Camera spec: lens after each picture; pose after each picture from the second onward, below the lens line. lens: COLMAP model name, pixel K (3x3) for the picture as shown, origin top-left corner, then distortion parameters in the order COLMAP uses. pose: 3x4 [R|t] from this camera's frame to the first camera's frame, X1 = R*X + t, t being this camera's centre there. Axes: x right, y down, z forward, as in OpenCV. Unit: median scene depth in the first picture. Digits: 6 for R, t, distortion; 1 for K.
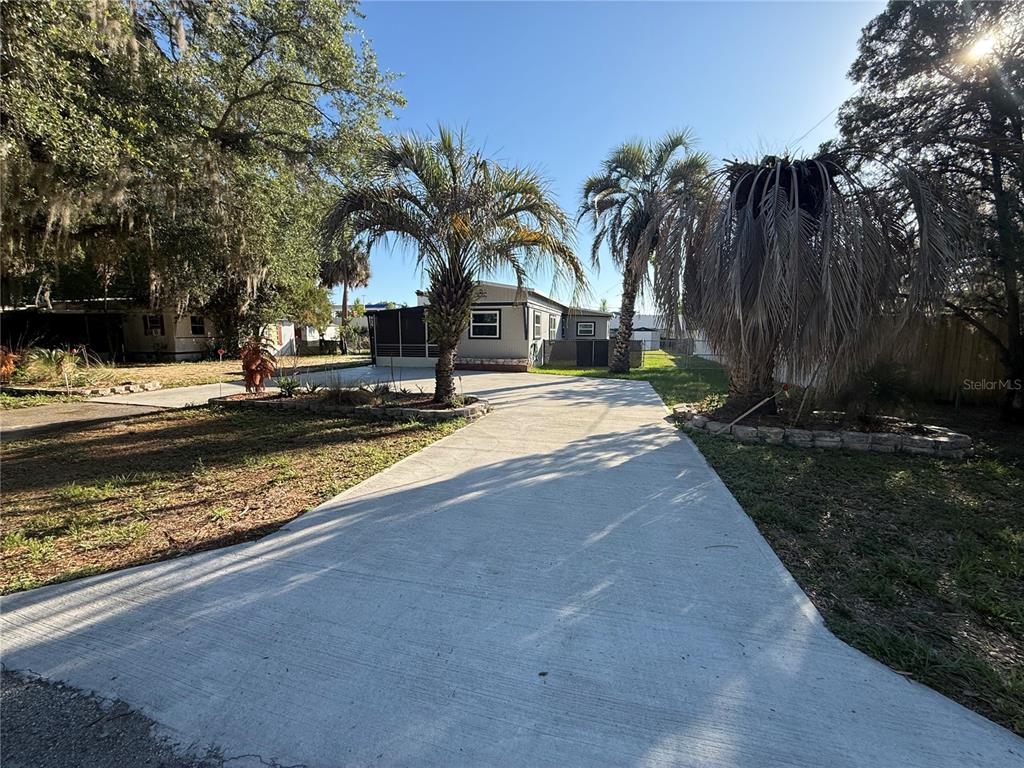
lens RADIAL K [[406.6, 0, 507.3], [0, 406.6, 384.9], [0, 0, 1]] dist [0.001032, -0.000080]
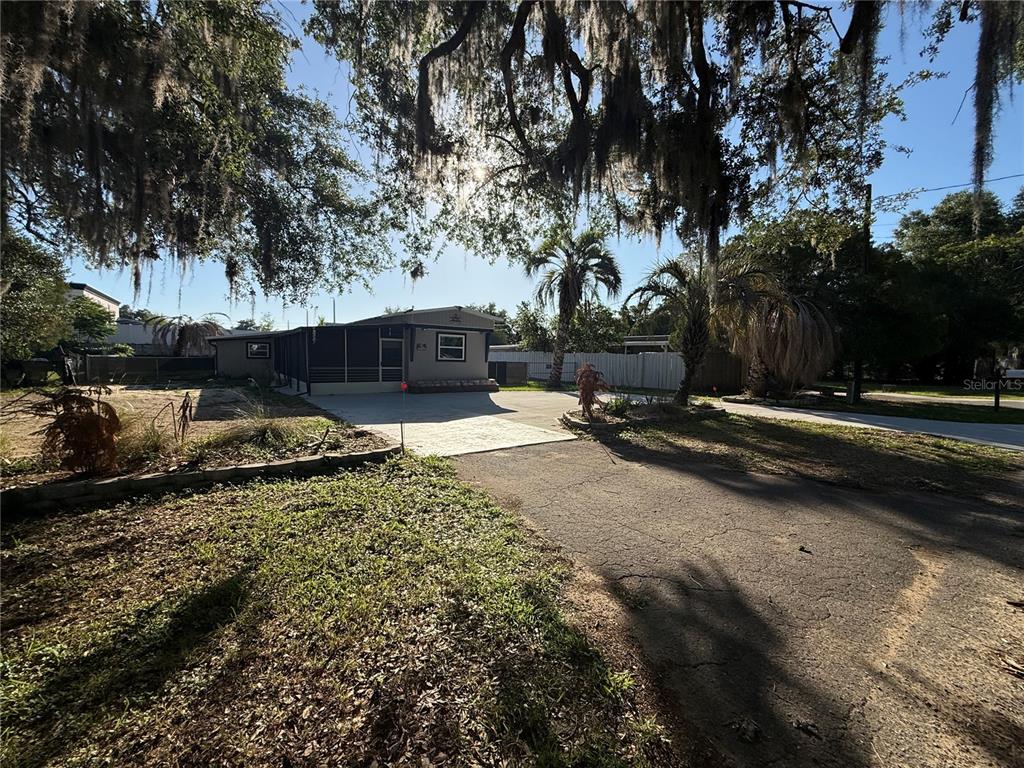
lens RADIAL K [[406.6, 0, 507.3], [0, 406.6, 384.9], [0, 0, 1]] dist [0.001032, -0.000080]
pose [[0.626444, -0.043790, 0.778235, -0.772467], [0.080368, 0.996728, -0.008608, -0.033632], [-0.775312, 0.067938, 0.627914, 0.248315]]
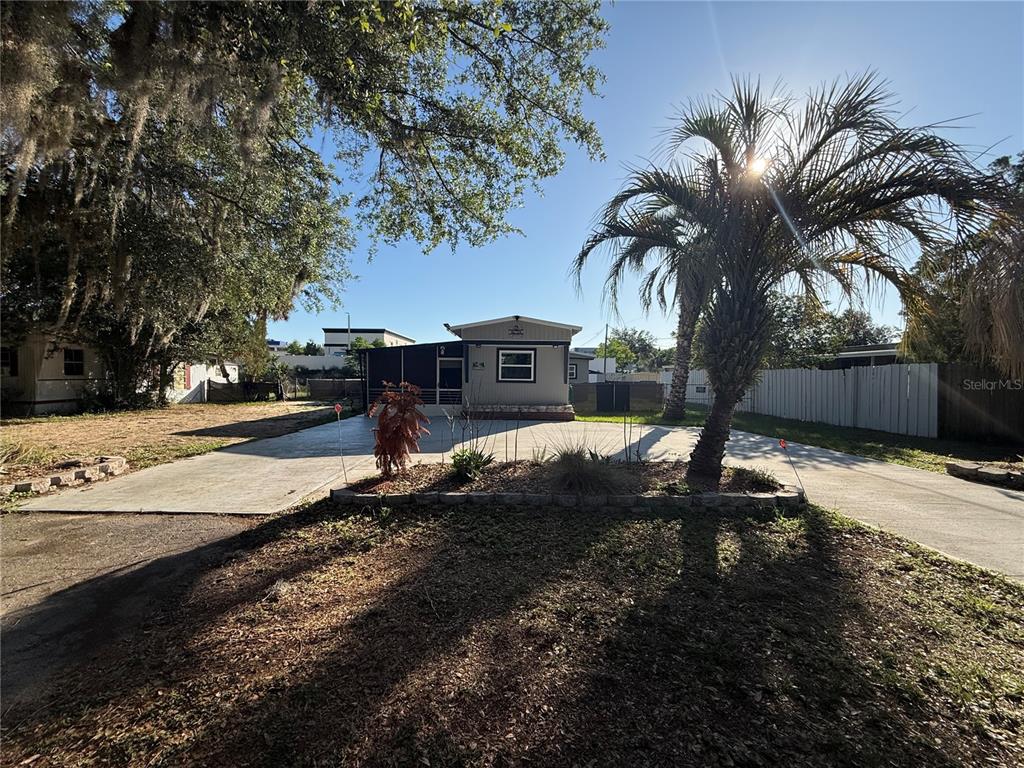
lens RADIAL K [[406.6, 0, 507.3], [0, 406.6, 384.9], [0, 0, 1]] dist [0.001032, -0.000080]
pose [[0.964110, -0.000970, 0.265502, -0.303558], [0.027758, 0.994881, -0.097162, -0.024784], [-0.264049, 0.101045, 0.959202, 0.179322]]
